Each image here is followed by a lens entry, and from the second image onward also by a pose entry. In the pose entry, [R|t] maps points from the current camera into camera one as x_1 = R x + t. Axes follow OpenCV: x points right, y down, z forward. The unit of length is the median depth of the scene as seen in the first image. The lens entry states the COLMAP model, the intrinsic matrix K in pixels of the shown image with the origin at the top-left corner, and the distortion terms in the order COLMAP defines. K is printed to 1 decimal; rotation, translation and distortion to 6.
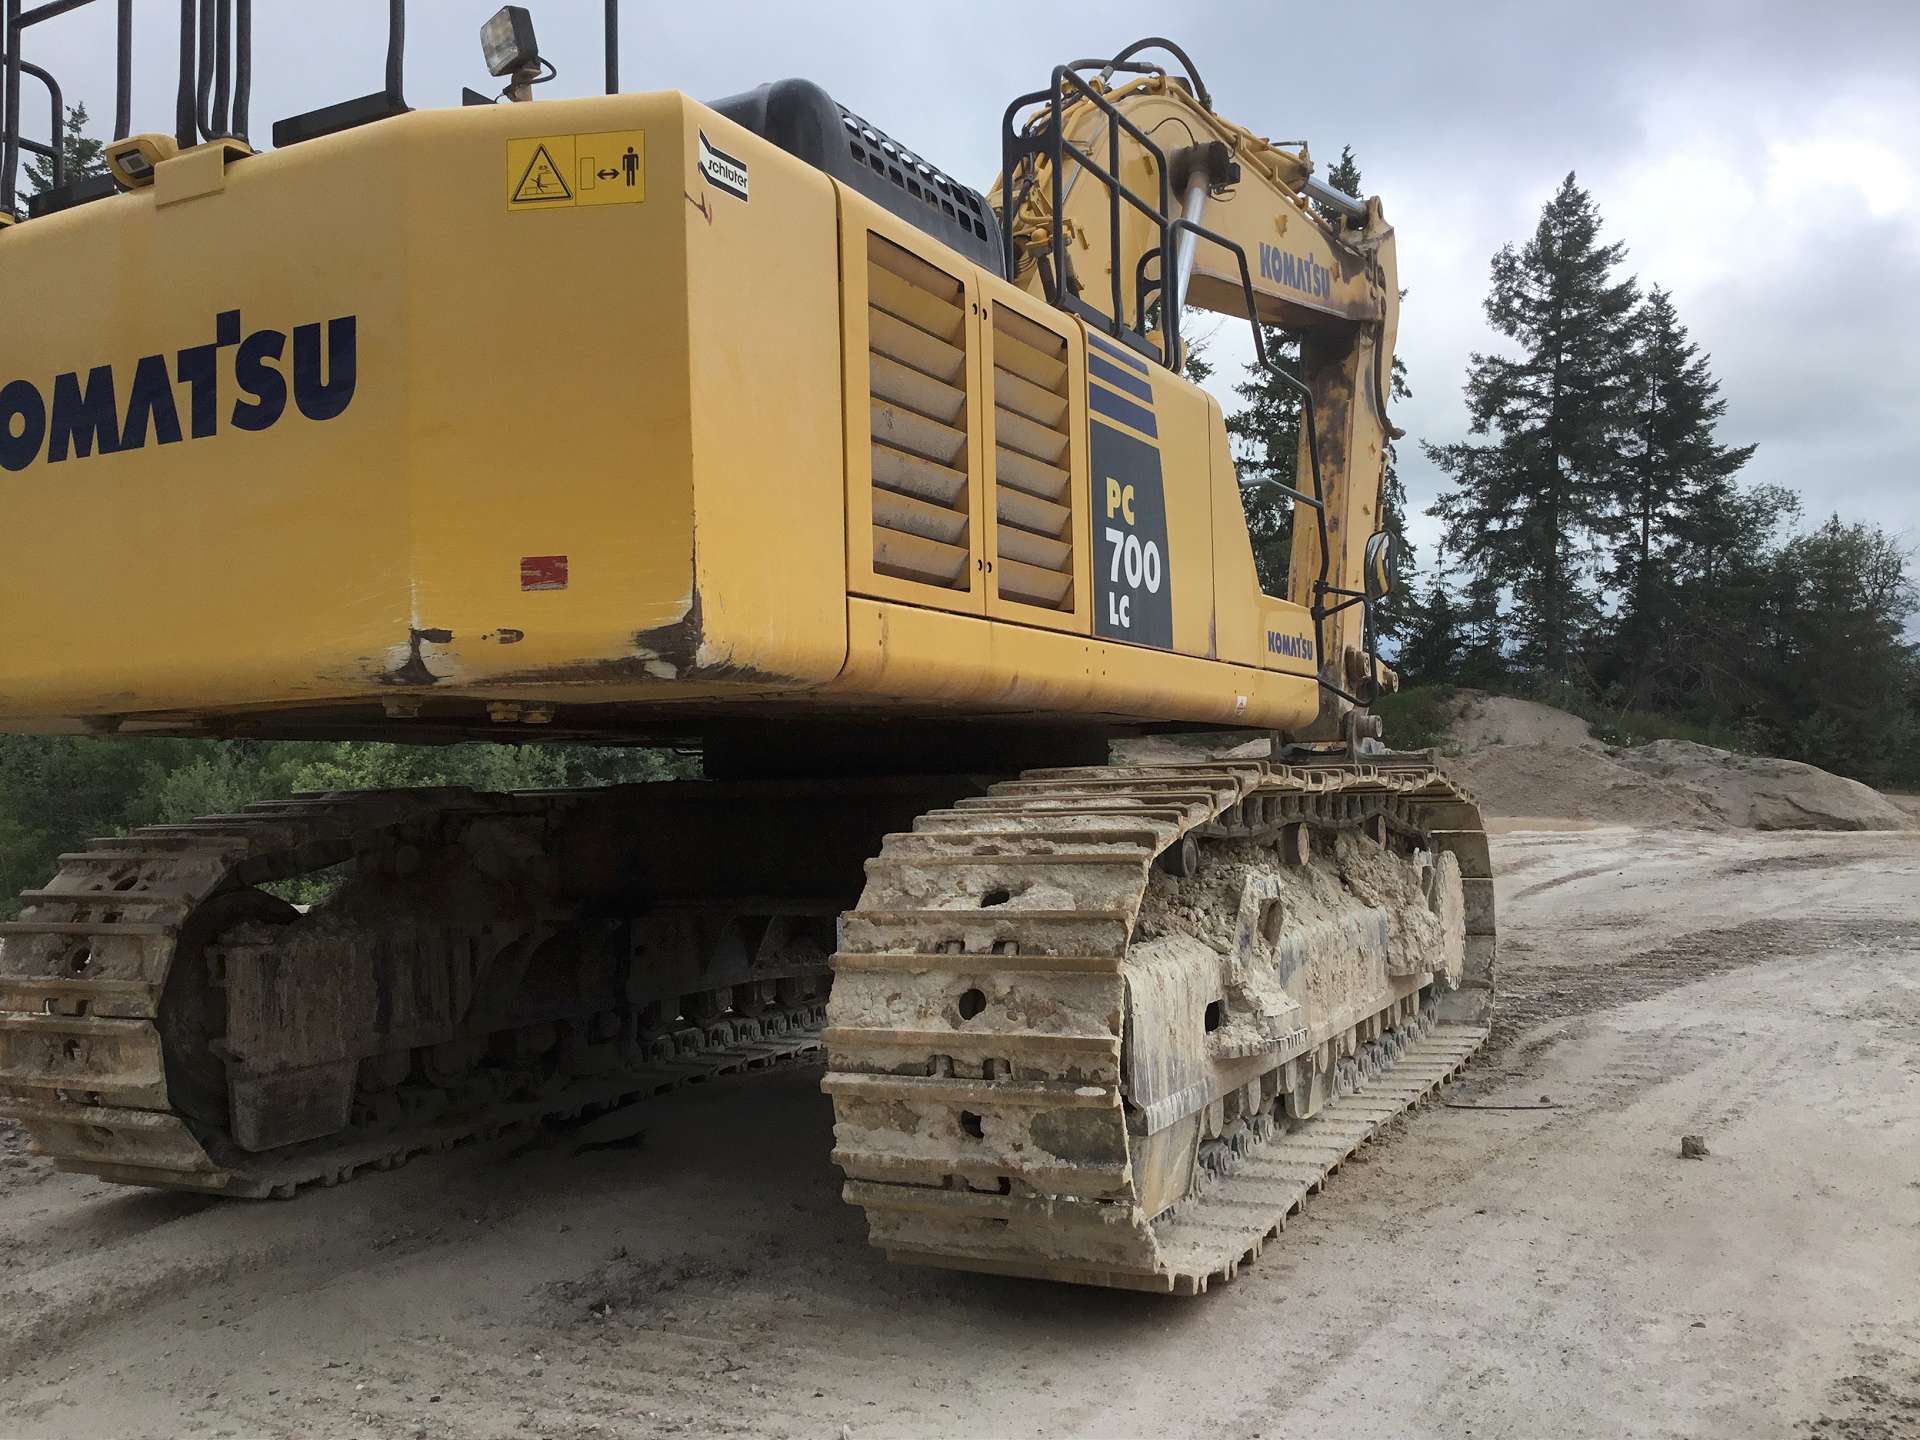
lens RADIAL K [[1745.8, 0, 939.7], [0, 1745.8, 732.7], [0, 0, 1]] dist [0.144194, -0.286430]
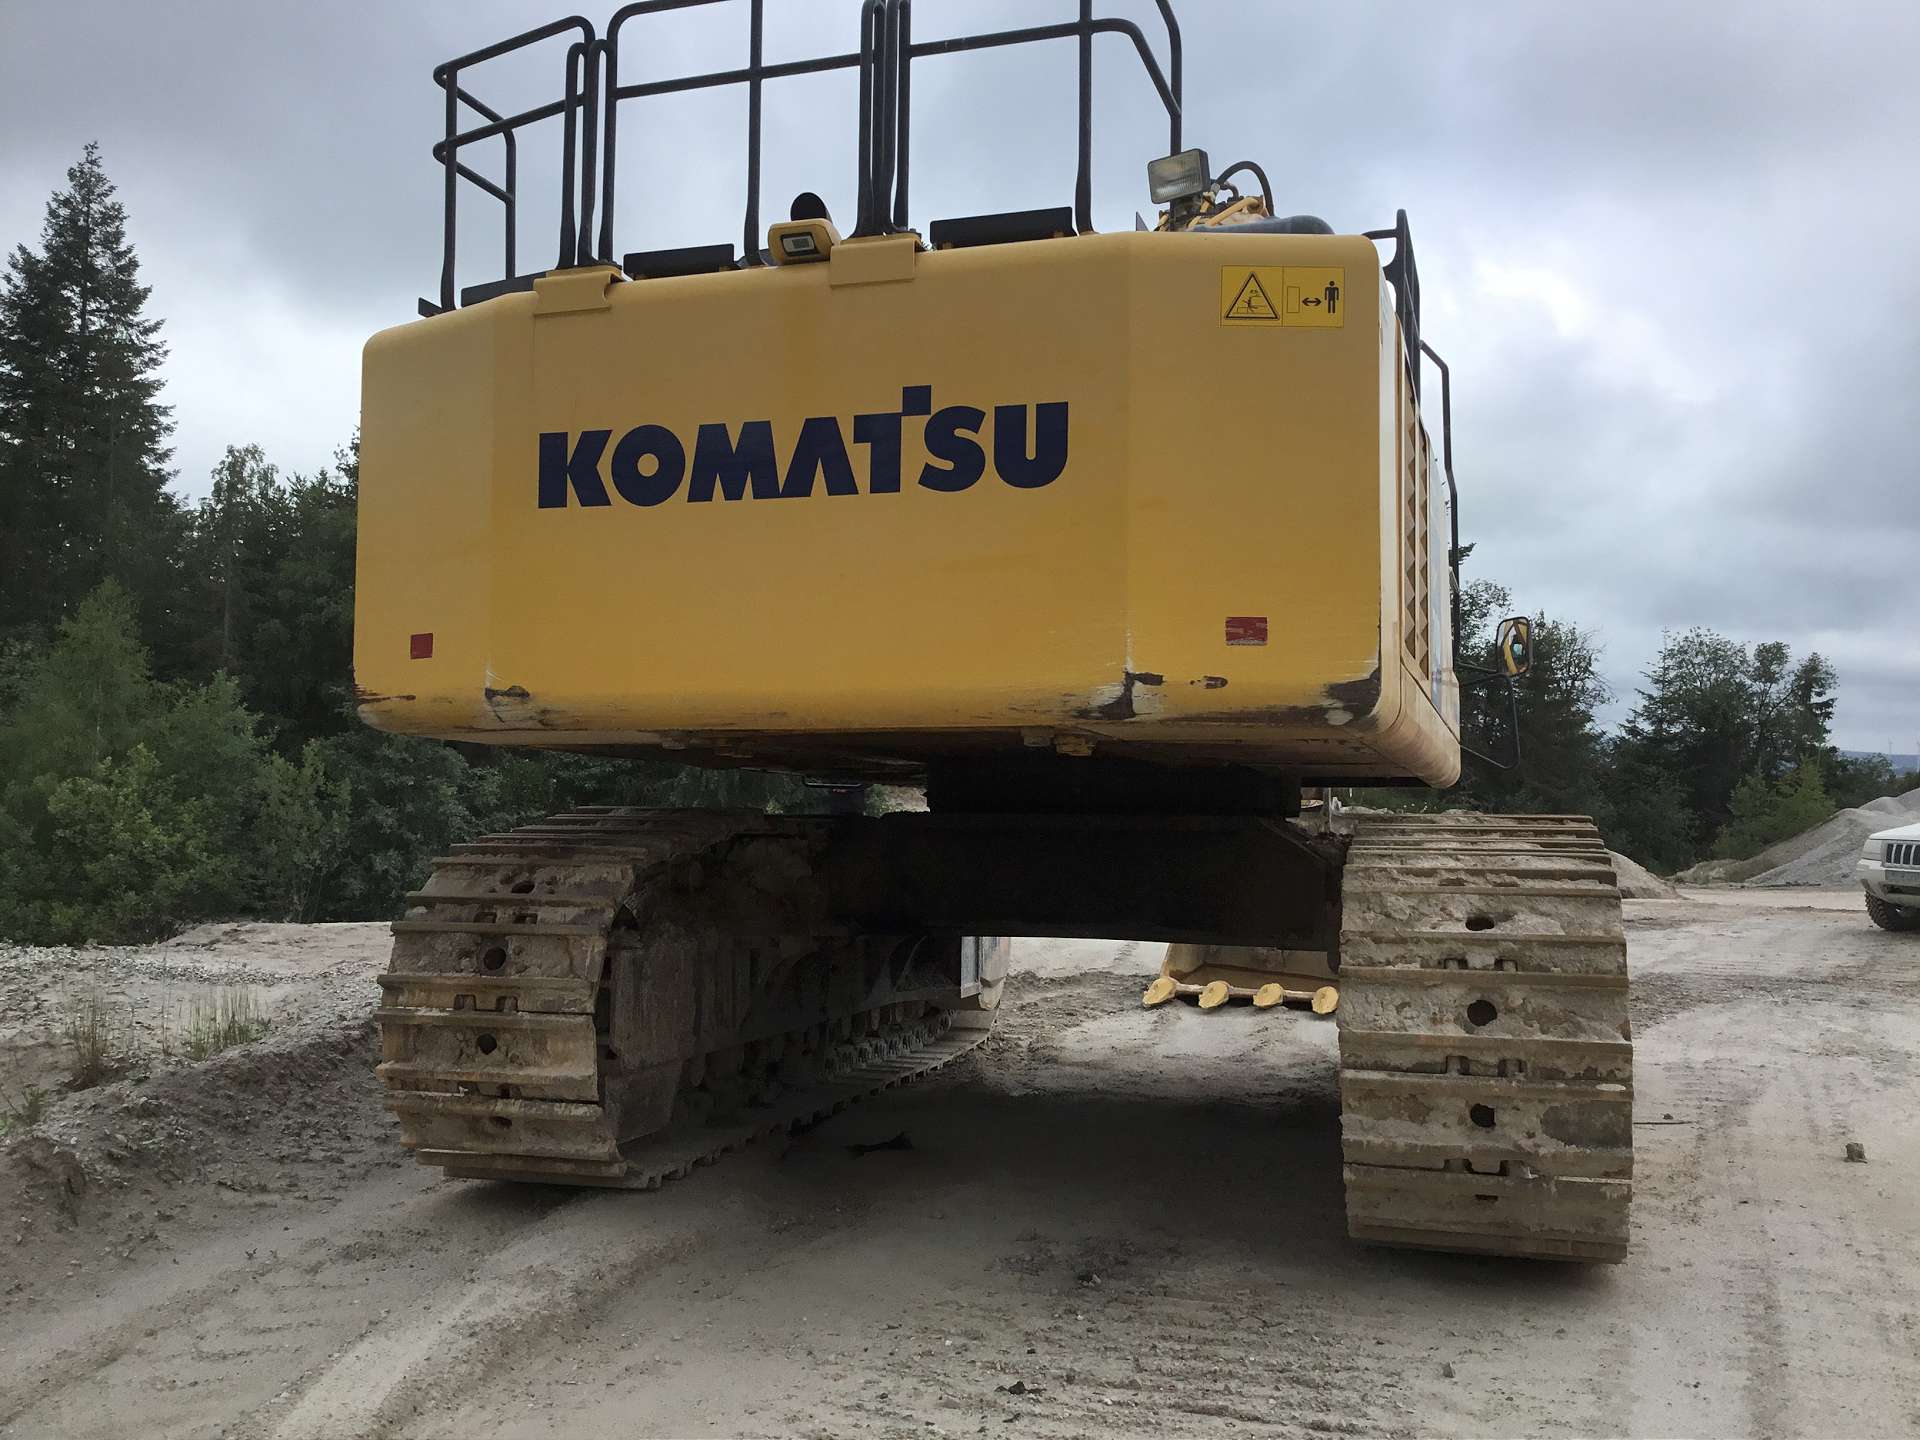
lens RADIAL K [[1725.5, 0, 960.0], [0, 1725.5, 720.0], [0, 0, 1]] dist [0.137676, -0.260175]
pose [[0.984049, 0.049141, 0.170975, -0.523584], [-0.043271, 0.998345, -0.037891, 0.018316], [-0.172554, 0.029889, 0.984547, -0.094541]]
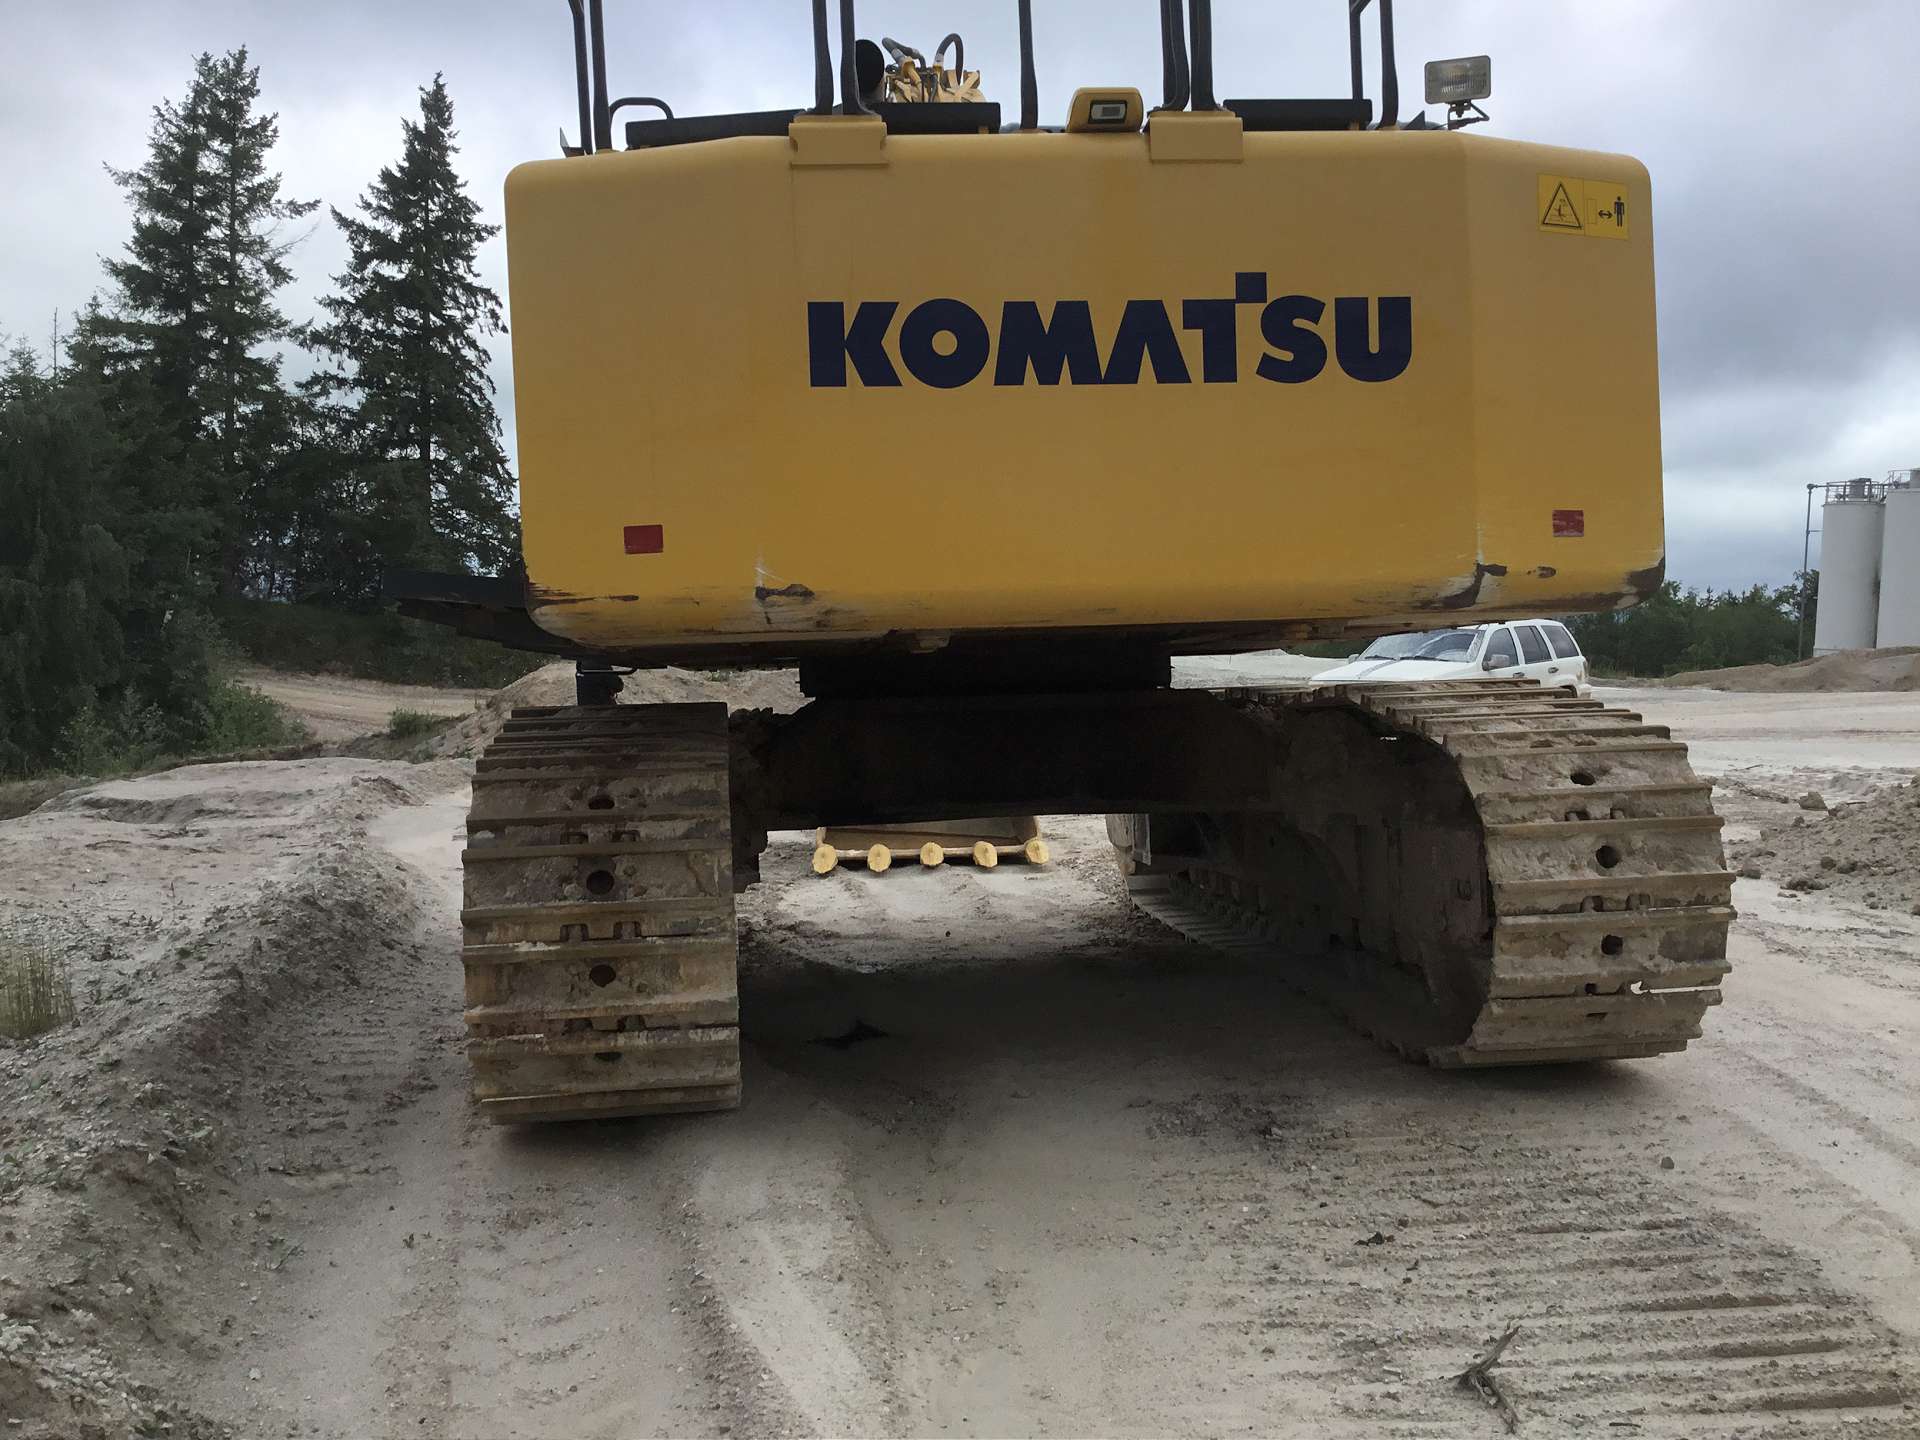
lens RADIAL K [[1702.2, 0, 960.0], [0, 1702.2, 720.0], [0, 0, 1]] dist [0.122436, -0.243852]
pose [[0.836851, -0.009736, 0.547344, -1.091326], [-0.009554, 0.999430, 0.032385, 0.012525], [-0.547348, -0.032331, 0.836281, 0.169753]]
